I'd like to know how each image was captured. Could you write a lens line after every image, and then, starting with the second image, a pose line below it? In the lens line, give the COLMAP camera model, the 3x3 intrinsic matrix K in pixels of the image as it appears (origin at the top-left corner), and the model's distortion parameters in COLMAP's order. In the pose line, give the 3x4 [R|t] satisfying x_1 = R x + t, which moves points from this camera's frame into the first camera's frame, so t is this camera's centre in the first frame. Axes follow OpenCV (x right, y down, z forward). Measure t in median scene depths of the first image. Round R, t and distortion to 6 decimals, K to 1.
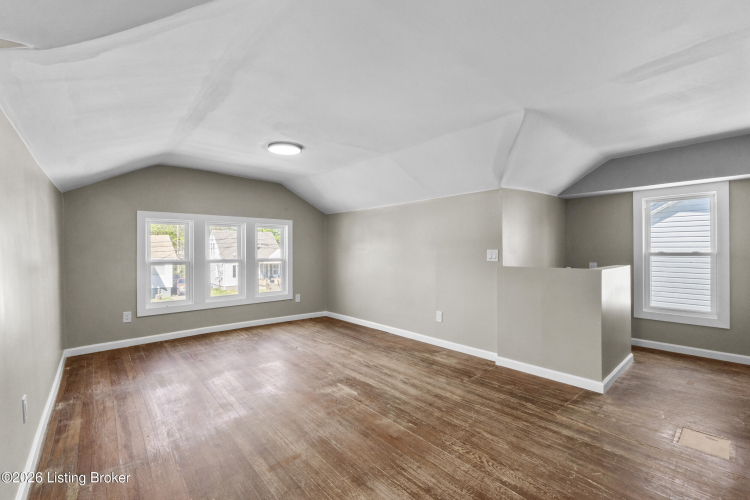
lens RADIAL K [[322.3, 0, 366.6], [0, 322.3, 249.1], [0, 0, 1]] dist [-0.003127, -0.000696]
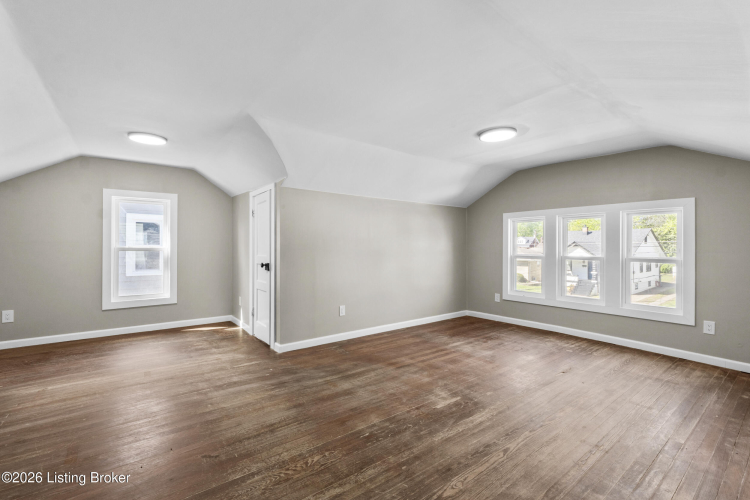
lens RADIAL K [[326.4, 0, 374.8], [0, 326.4, 245.4], [0, 0, 1]] dist [-0.002104, -0.000770]
pose [[-0.057846, -0.001269, -0.998325, 0.672288], [-0.000126, 0.999999, -0.001264, 0.004624], [0.998325, 0.000053, -0.057846, 0.679804]]
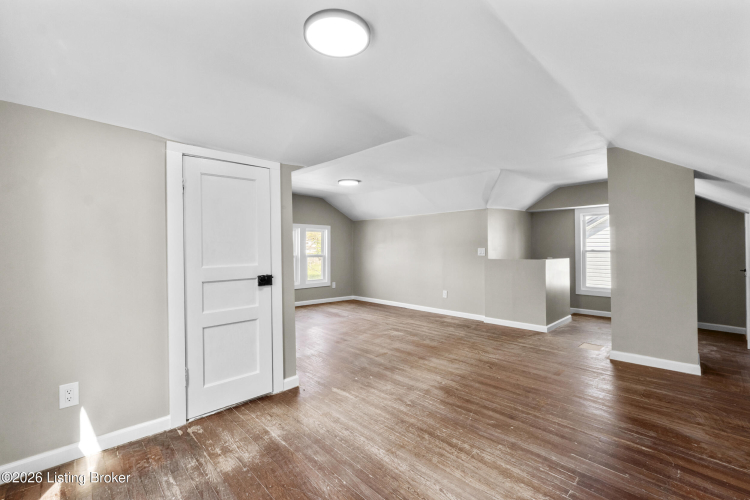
lens RADIAL K [[325.1, 0, 365.8], [0, 325.1, 244.1], [0, 0, 1]] dist [-0.000223, -0.000058]
pose [[0.998959, 0.001590, 0.045581, -0.232472], [-0.000997, 0.999915, -0.013025, 0.004119], [-0.045598, 0.012966, 0.998876, -0.526847]]
